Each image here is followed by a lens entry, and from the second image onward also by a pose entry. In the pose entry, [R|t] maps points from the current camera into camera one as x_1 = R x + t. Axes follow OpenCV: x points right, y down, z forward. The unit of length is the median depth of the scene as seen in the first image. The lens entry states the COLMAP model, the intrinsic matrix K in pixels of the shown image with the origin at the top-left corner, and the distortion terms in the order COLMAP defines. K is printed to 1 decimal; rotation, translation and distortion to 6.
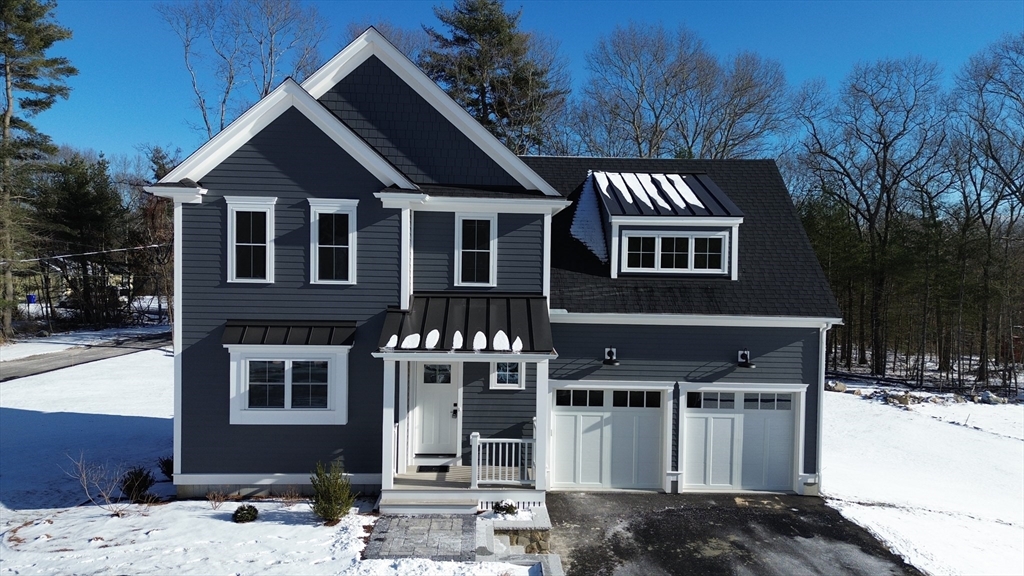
lens RADIAL K [[719.3, 0, 512.0], [0, 719.3, 288.0], [0, 0, 1]] dist [0.081775, -0.088921]
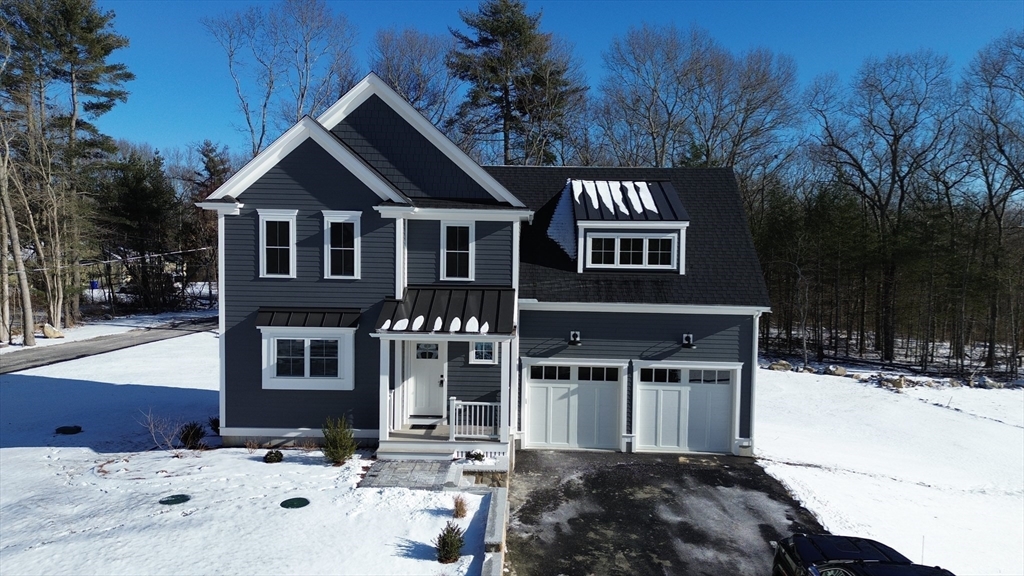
lens RADIAL K [[719.3, 0, 512.0], [0, 719.3, 288.0], [0, 0, 1]] dist [0.081775, -0.088921]
pose [[0.998331, 0.002005, -0.057709, 0.110906], [-0.000850, 0.999799, 0.020040, -0.013719], [0.057737, -0.019958, 0.998132, -0.218747]]
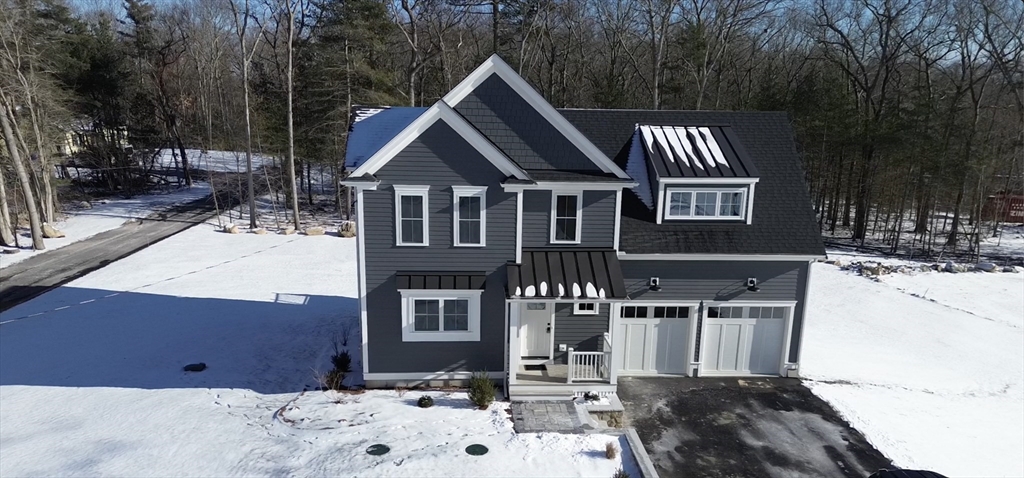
lens RADIAL K [[747.6, 0, 507.3], [0, 747.6, 288.9], [0, 0, 1]] dist [0.119893, -0.174235]
pose [[0.999672, -0.004718, 0.025163, -0.195372], [-0.001048, 0.974503, 0.224370, -0.234445], [-0.025580, -0.224323, 0.974179, -0.417052]]
